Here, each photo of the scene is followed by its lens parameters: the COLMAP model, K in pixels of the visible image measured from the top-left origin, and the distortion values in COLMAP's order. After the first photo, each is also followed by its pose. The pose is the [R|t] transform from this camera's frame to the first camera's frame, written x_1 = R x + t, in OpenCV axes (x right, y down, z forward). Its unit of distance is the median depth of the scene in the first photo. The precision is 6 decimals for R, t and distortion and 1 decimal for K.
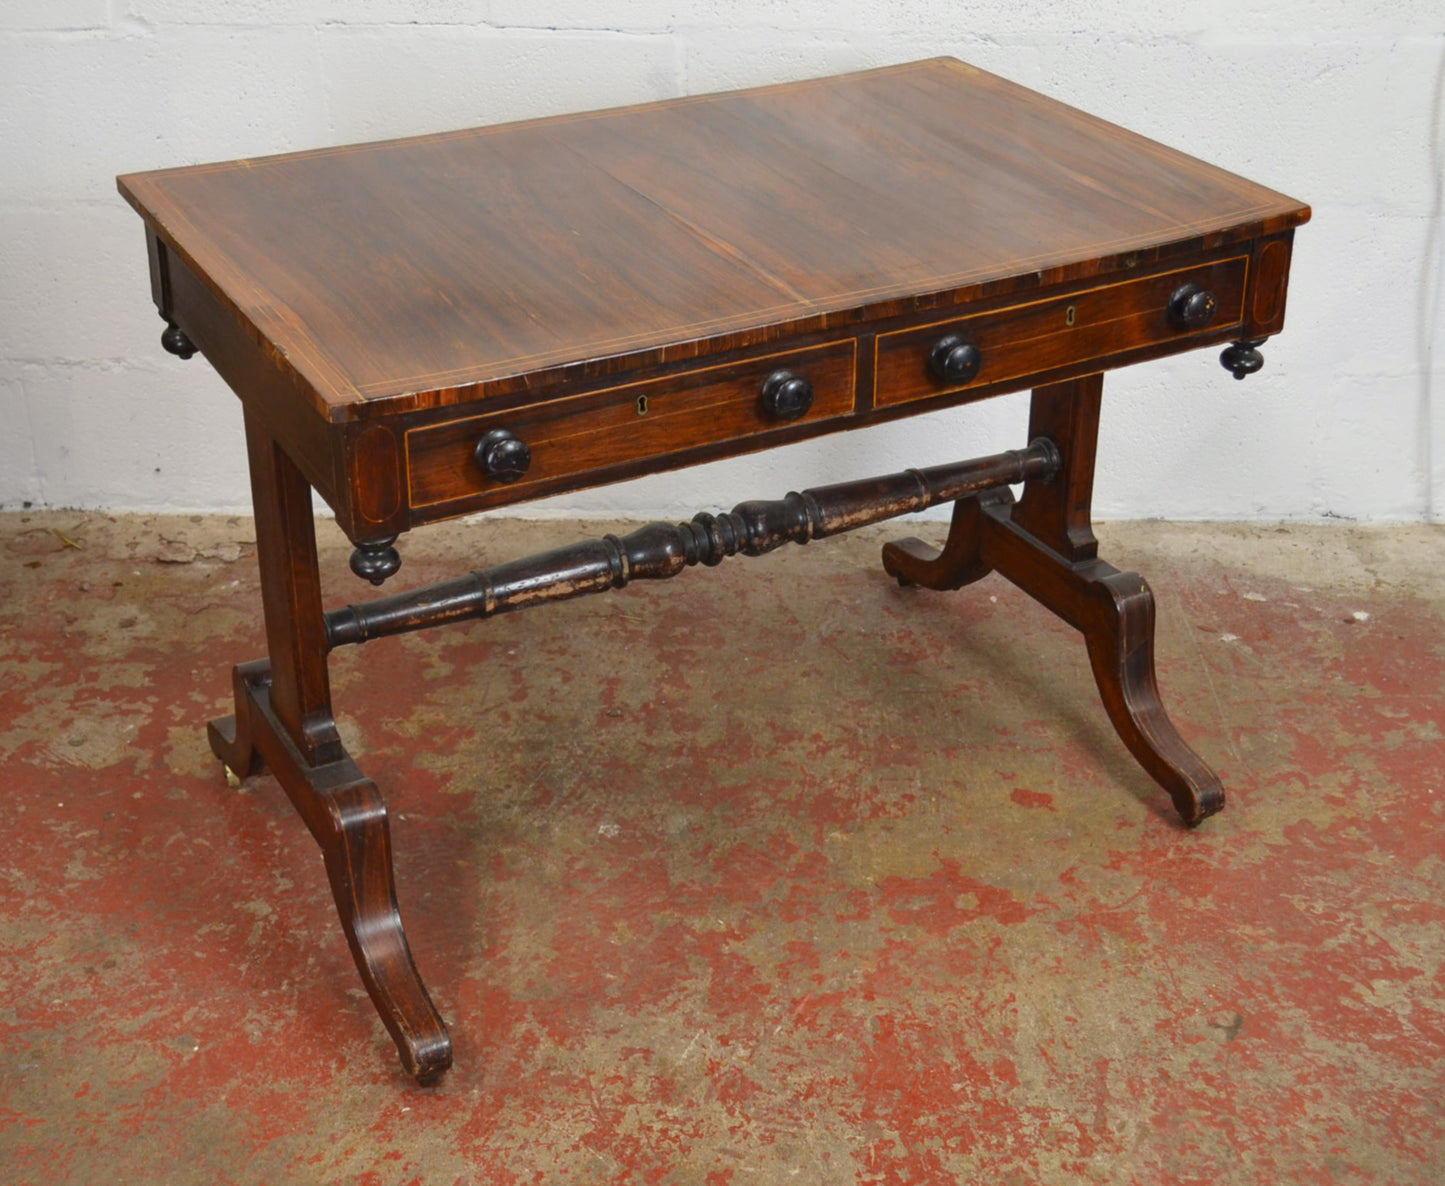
lens RADIAL K [[2195.8, 0, 707.9], [0, 2195.8, 596.5], [0, 0, 1]] dist [-0.015257, -0.013927]
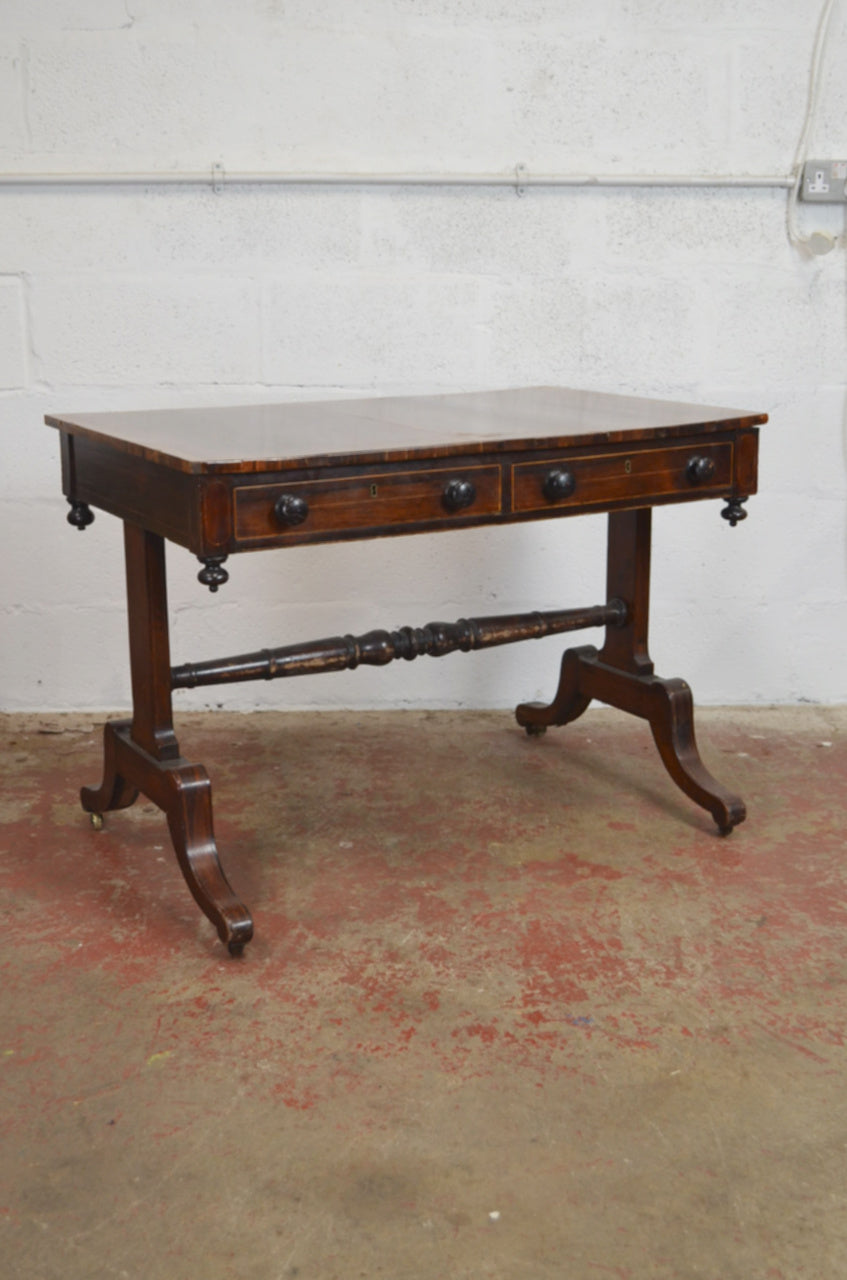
lens RADIAL K [[1575.3, 0, 423.5], [0, 1575.3, 640.0], [0, 0, 1]] dist [-0.009740, -0.002787]
pose [[0.999187, -0.017720, 0.036202, -0.029520], [0.026209, 0.968004, -0.249561, 0.250207], [-0.030622, 0.250307, 0.967682, -0.097066]]
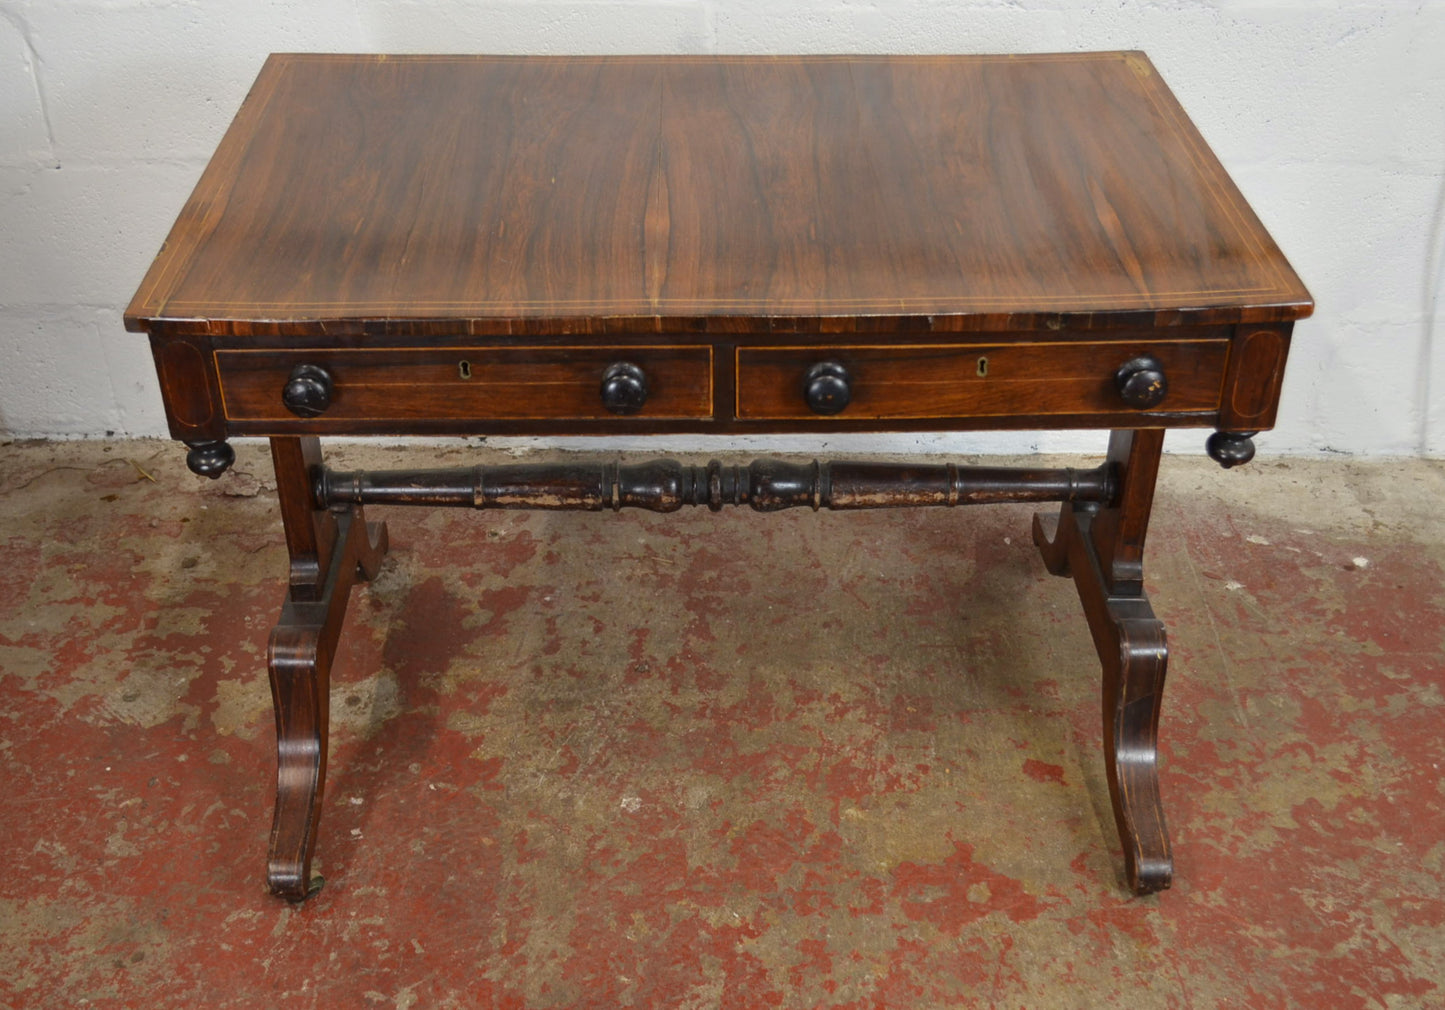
lens RADIAL K [[1703.5, 0, 708.8], [0, 1703.5, 507.5], [0, 0, 1]] dist [-0.016838, -0.011138]
pose [[0.999350, 0.007577, -0.035246, 0.019172], [-0.004302, 0.995743, 0.092075, -0.109140], [0.035794, -0.091863, 0.995128, 0.224536]]
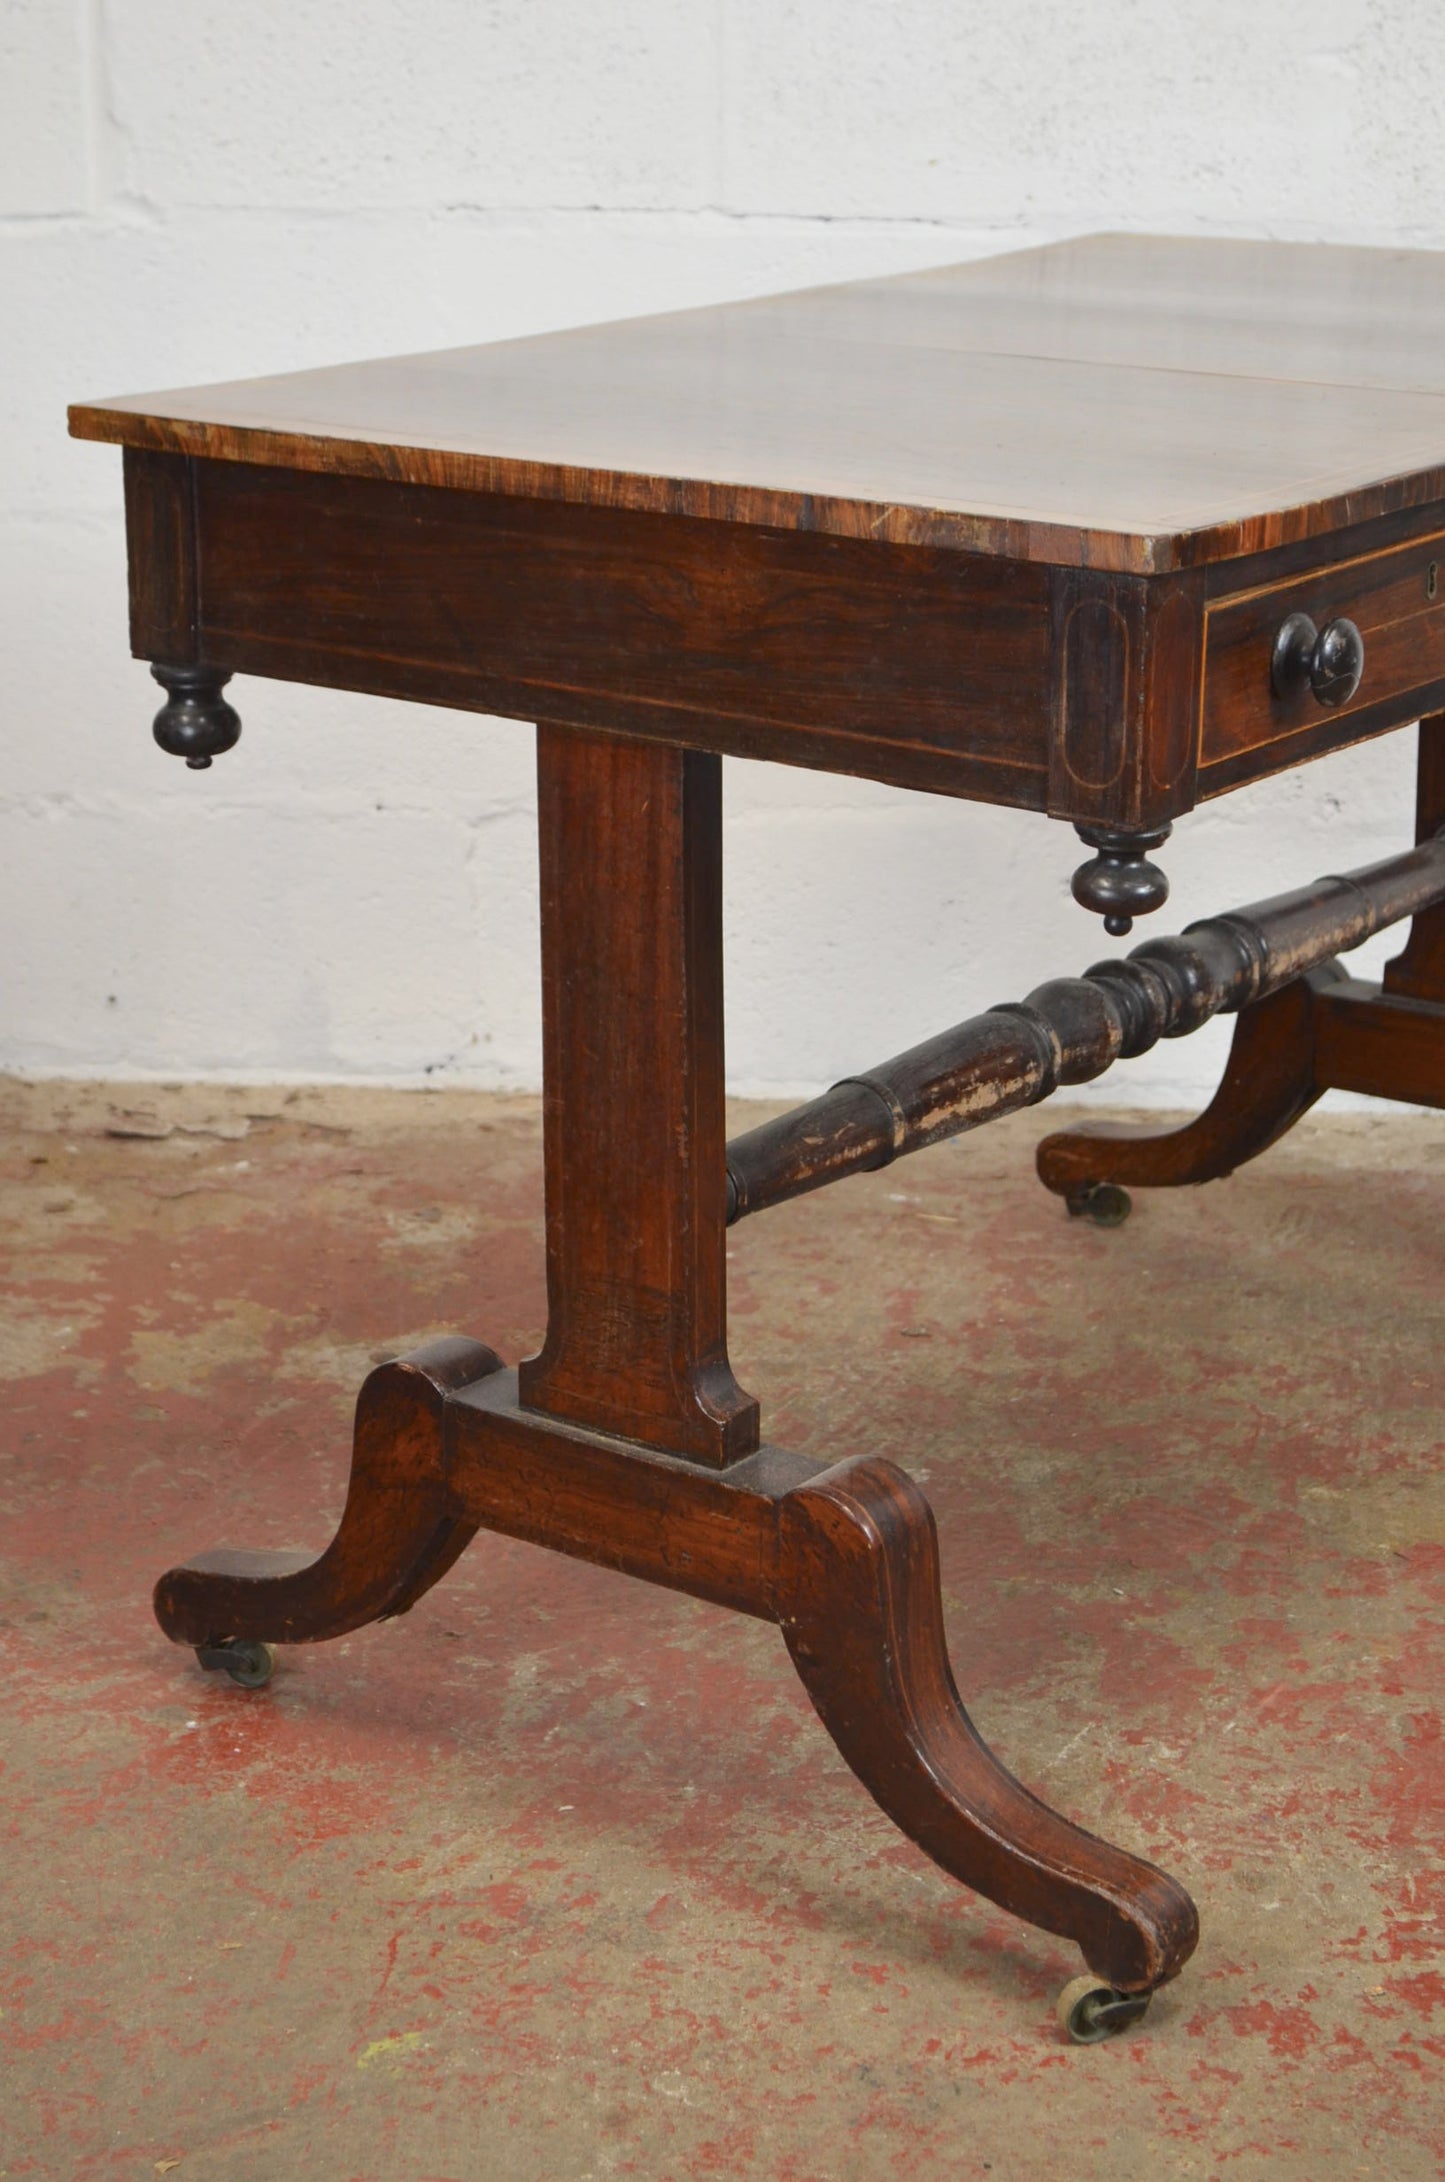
lens RADIAL K [[4076.7, 0, 722.5], [0, 4076.7, 1091.0], [0, 0, 1]] dist [-0.014924, 0.114625]
pose [[0.998064, 0.014272, -0.060541, -0.032698], [-0.026177, 0.979304, -0.200693, 0.227100], [0.056424, 0.201889, 0.977782, -0.042742]]
